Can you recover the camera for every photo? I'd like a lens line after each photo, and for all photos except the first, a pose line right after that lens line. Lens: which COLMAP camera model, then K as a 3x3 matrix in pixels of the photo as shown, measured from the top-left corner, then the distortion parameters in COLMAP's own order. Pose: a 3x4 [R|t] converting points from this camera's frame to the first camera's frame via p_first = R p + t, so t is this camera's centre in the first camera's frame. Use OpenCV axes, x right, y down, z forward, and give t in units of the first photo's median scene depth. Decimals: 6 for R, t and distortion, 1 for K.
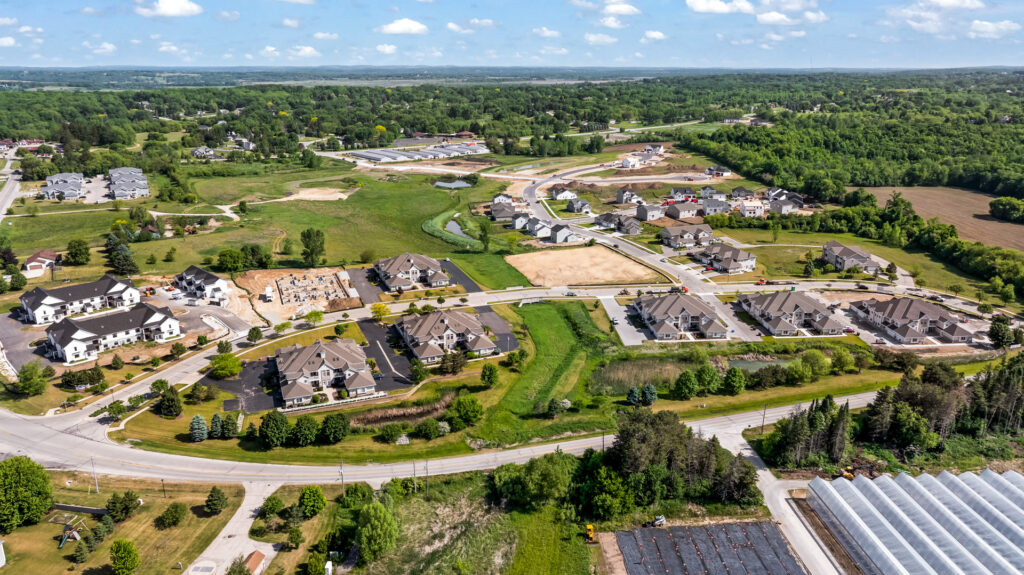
lens RADIAL K [[721.5, 0, 516.9], [0, 721.5, 281.6], [0, 0, 1]] dist [-0.022273, 0.009695]
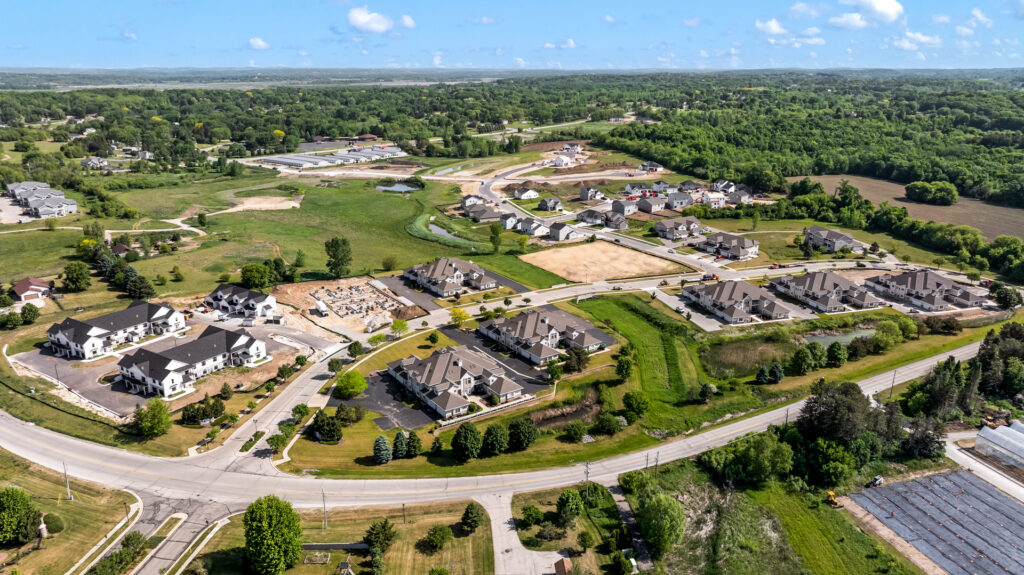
lens RADIAL K [[721.5, 0, 516.9], [0, 721.5, 281.6], [0, 0, 1]] dist [-0.022273, 0.009695]
pose [[0.975773, -0.062270, 0.209739, -0.254796], [0.062633, 0.998025, 0.004917, -0.005305], [-0.209631, 0.008339, 0.977745, 0.019573]]
